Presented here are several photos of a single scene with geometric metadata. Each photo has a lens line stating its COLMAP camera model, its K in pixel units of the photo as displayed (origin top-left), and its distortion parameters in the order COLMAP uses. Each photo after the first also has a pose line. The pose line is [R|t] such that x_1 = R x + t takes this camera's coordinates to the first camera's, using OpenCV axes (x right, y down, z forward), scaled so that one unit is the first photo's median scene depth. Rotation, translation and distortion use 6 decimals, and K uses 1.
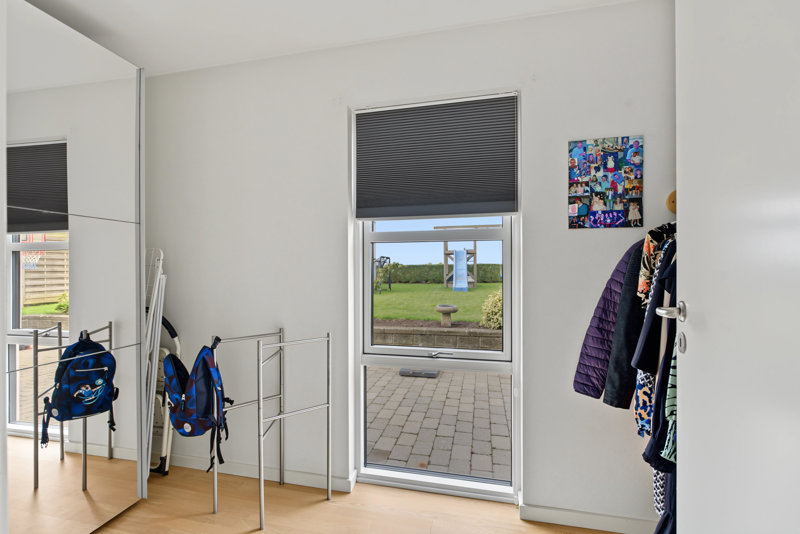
lens RADIAL K [[365.5, 0, 399.5], [0, 365.5, 268.9], [0, 0, 1]] dist [-0.002313, -0.000300]
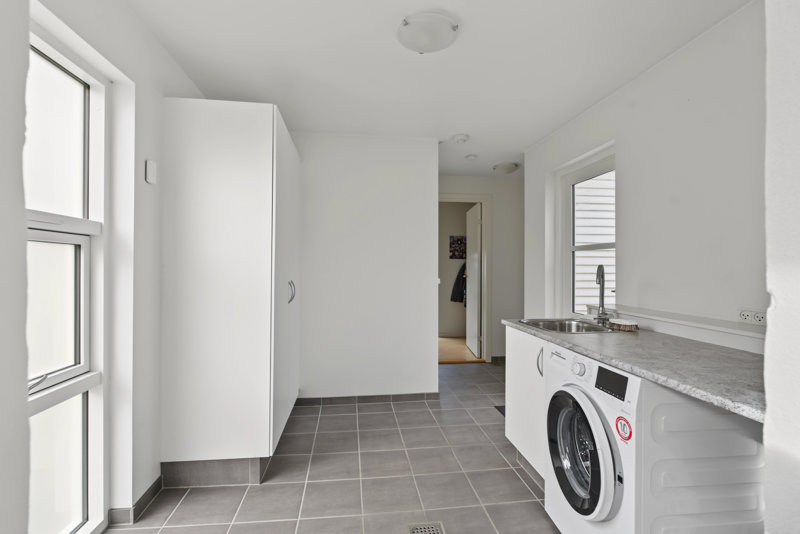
lens RADIAL K [[365.5, 0, 398.7], [0, 365.5, 266.5], [0, 0, 1]] dist [-0.002313, -0.000300]
pose [[0.930789, 0.008932, 0.365448, -1.475266], [-0.009176, 0.999957, -0.001069, -0.018817], [-0.365442, -0.002358, 0.930831, -2.444926]]
